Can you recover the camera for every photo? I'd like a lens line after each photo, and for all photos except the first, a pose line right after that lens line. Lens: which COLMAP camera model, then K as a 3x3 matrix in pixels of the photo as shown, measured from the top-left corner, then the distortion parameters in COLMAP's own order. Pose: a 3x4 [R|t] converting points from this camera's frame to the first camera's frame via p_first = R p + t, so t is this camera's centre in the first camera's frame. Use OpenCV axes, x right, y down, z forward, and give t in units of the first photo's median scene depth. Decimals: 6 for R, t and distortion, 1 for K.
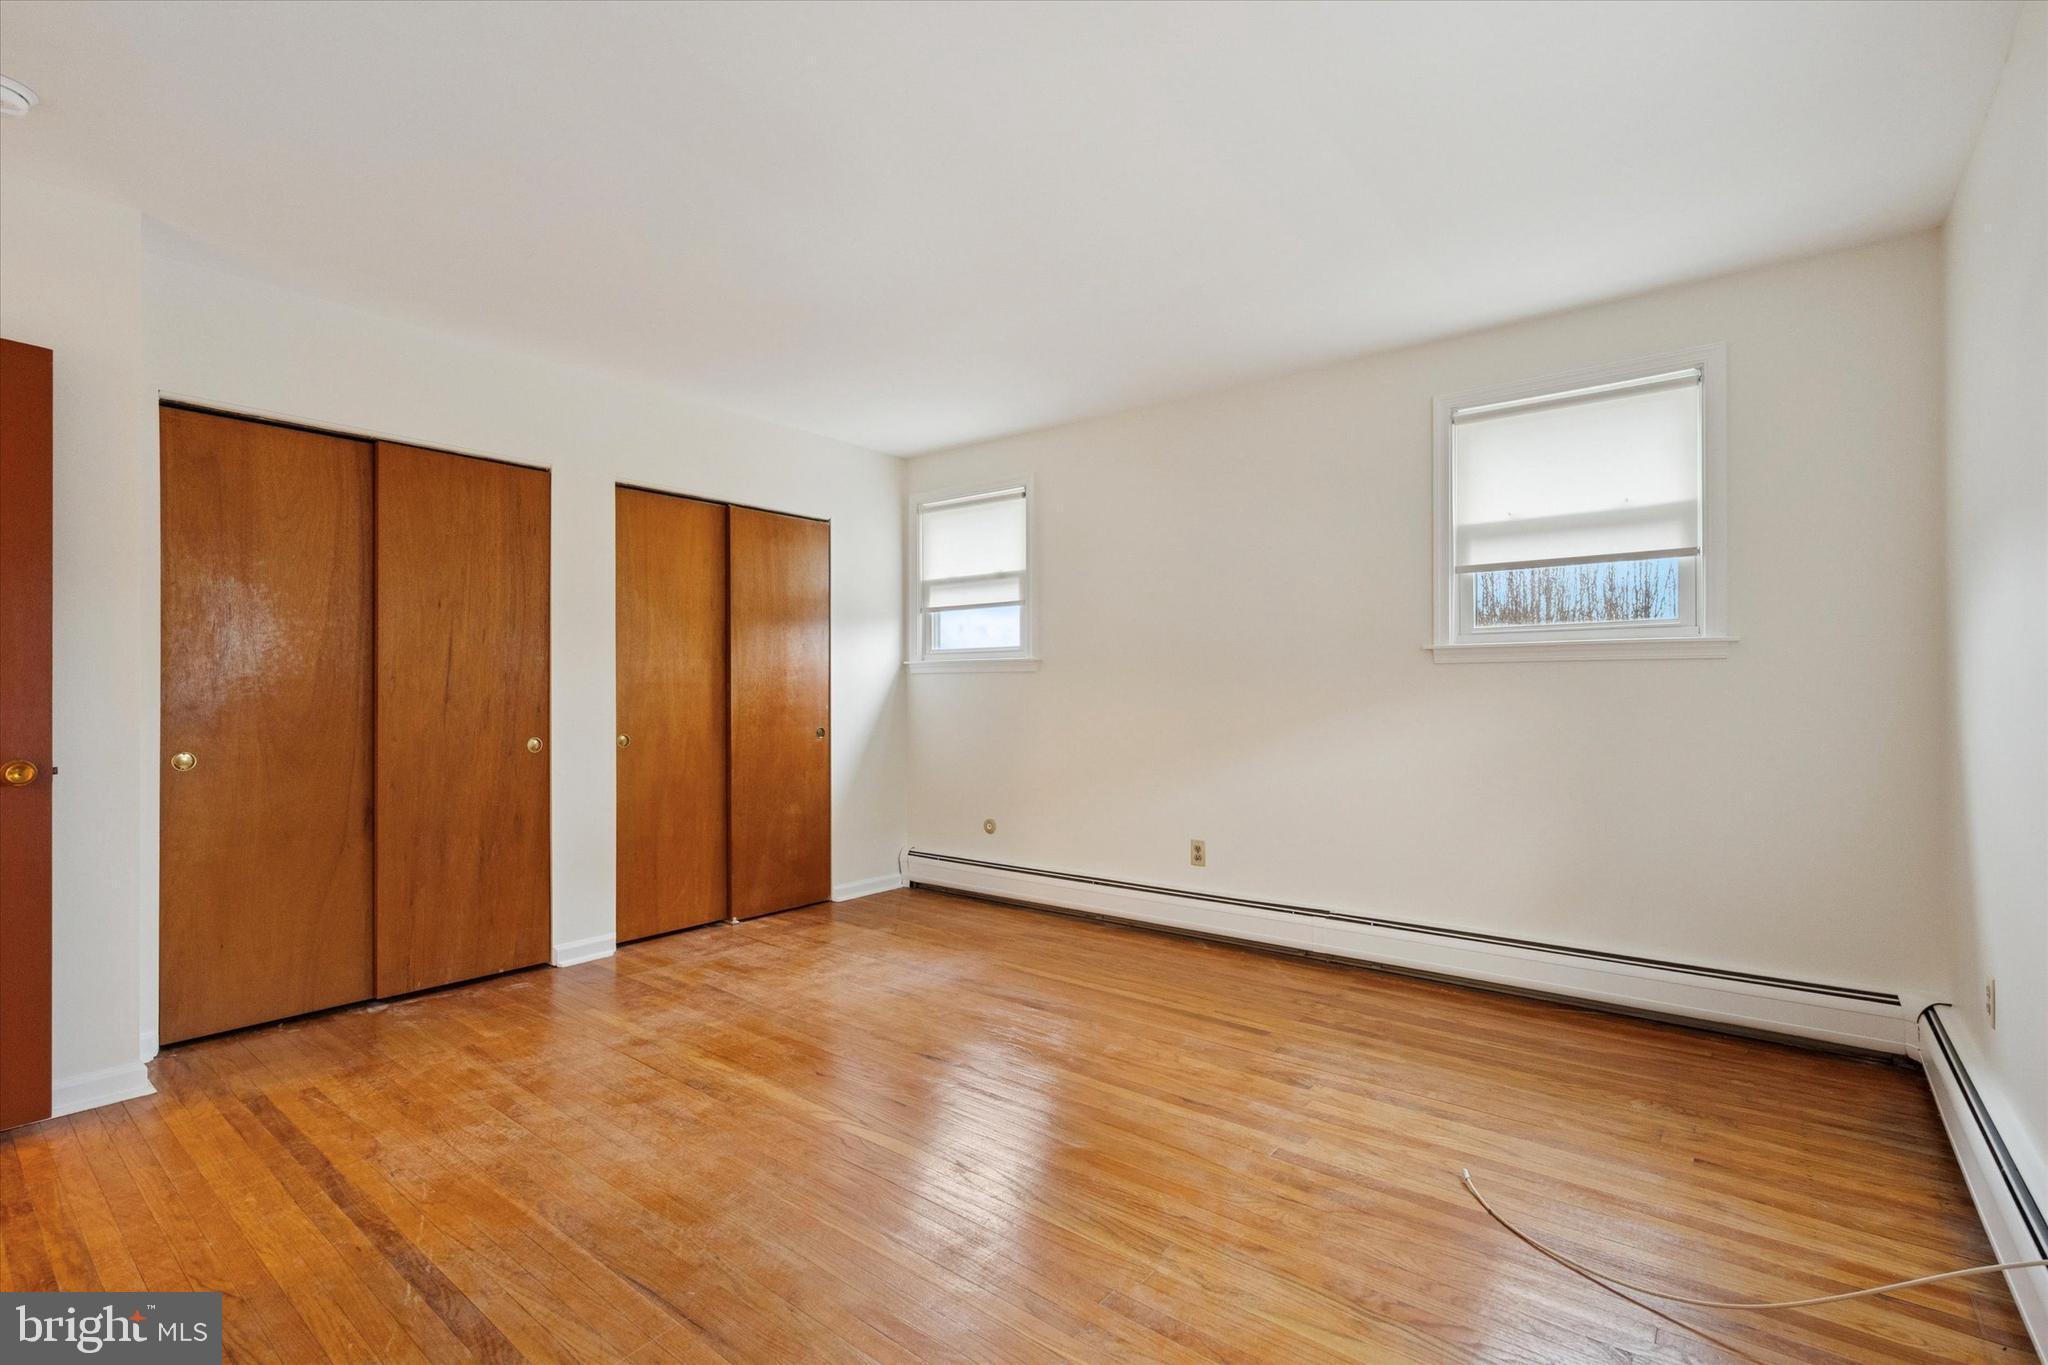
lens RADIAL K [[940.6, 0, 1014.1], [0, 940.6, 690.1], [0, 0, 1]] dist [-0.005505, 0.000578]
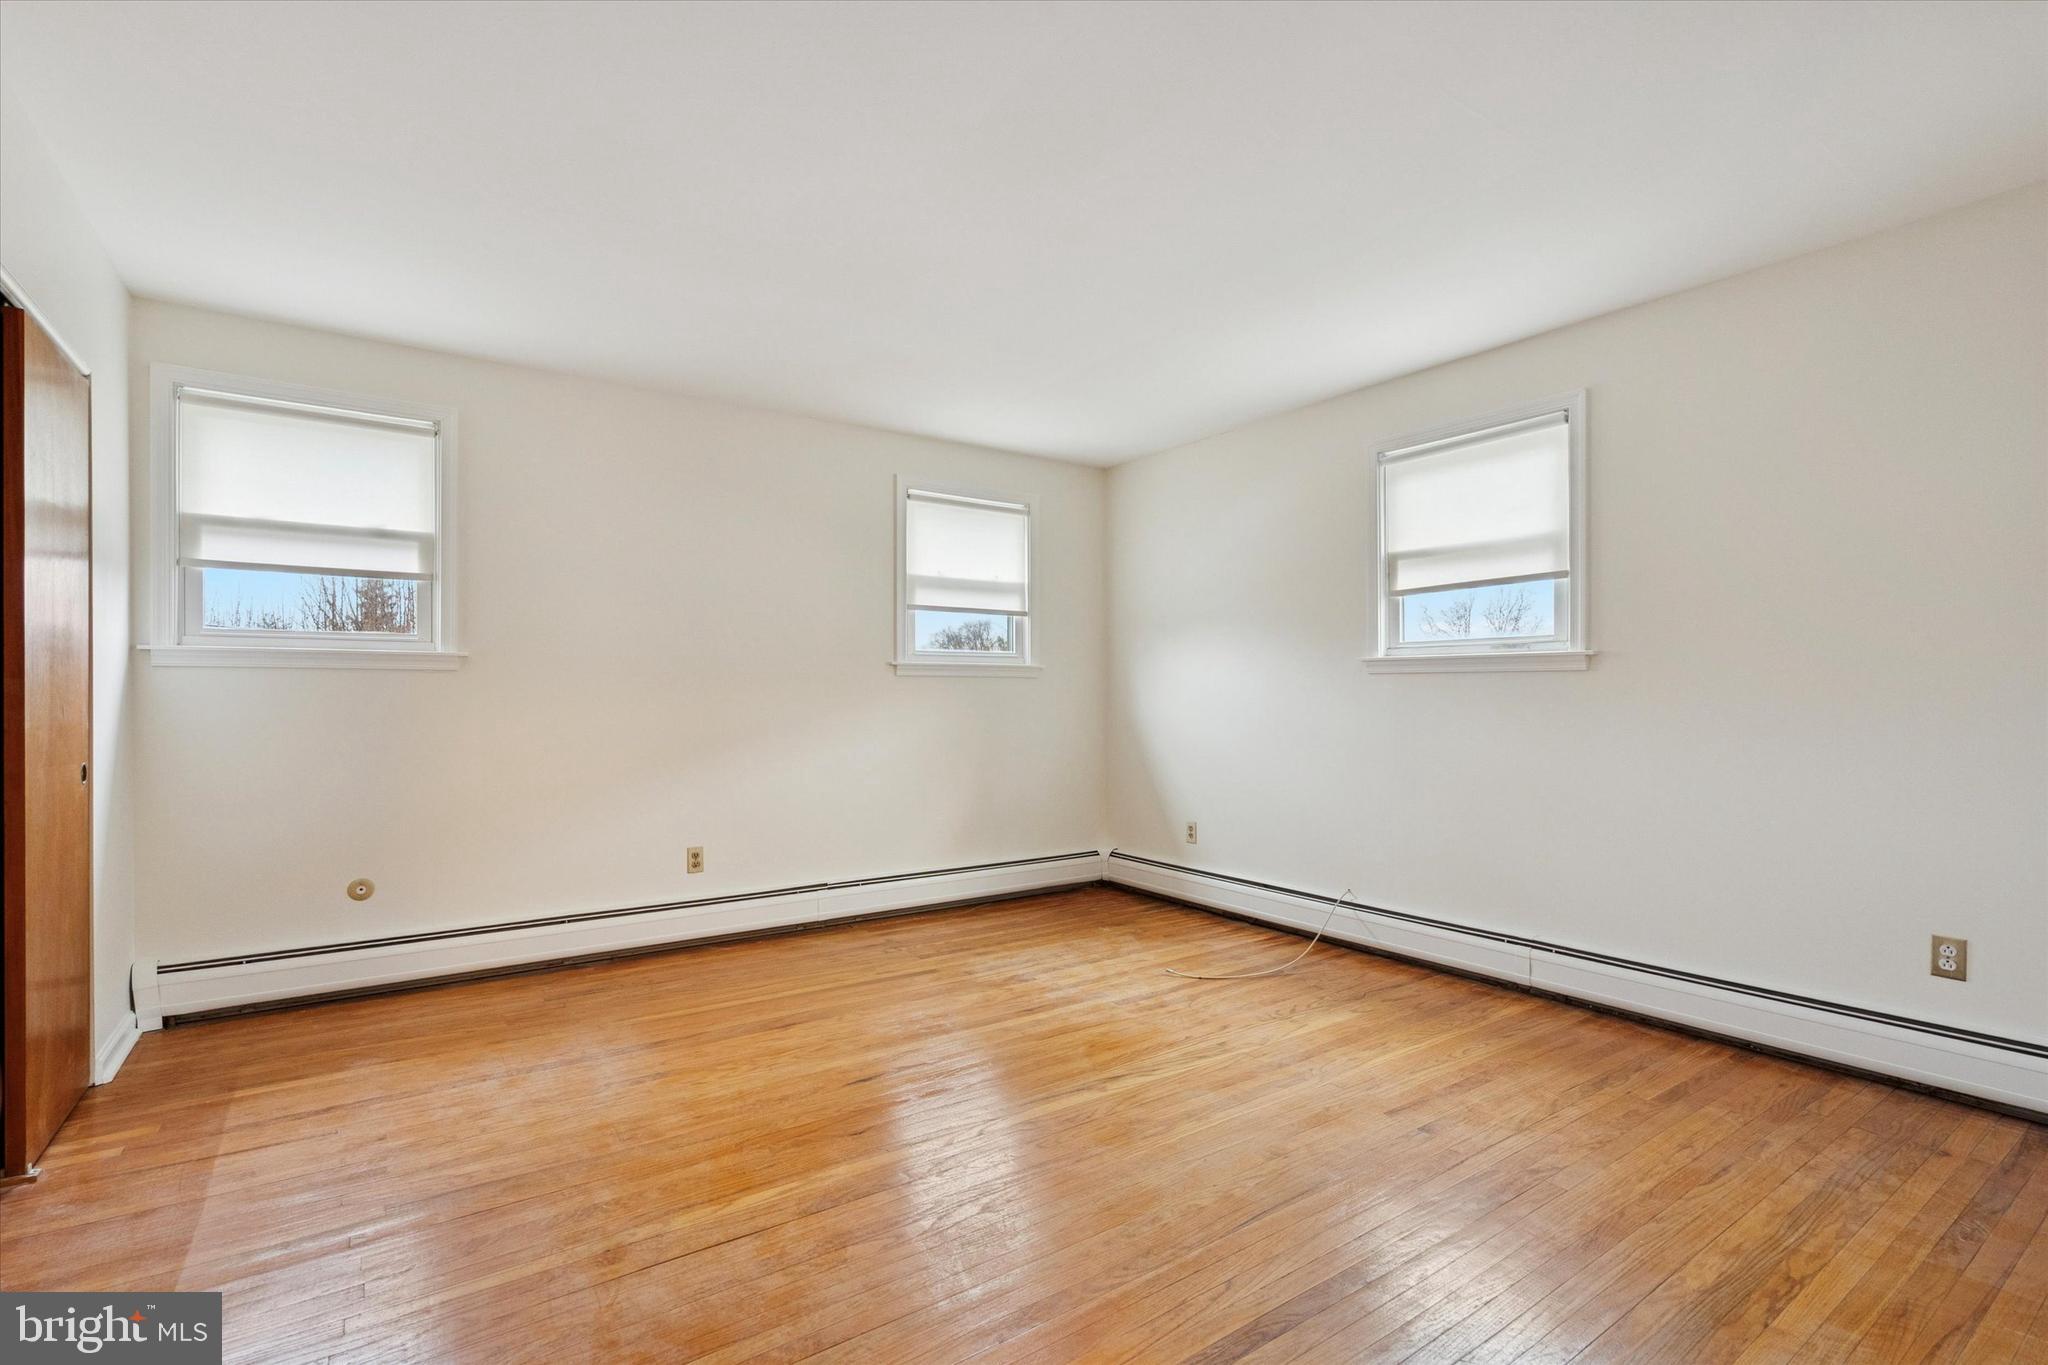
lens RADIAL K [[924.2, 0, 1029.8], [0, 924.2, 693.9], [0, 0, 1]] dist [-0.013786, 0.001167]
pose [[0.272412, 0.003965, 0.962173, -0.839665], [-0.001540, 0.999992, -0.003685, 0.002054], [-0.962180, -0.000478, 0.272416, 0.520111]]
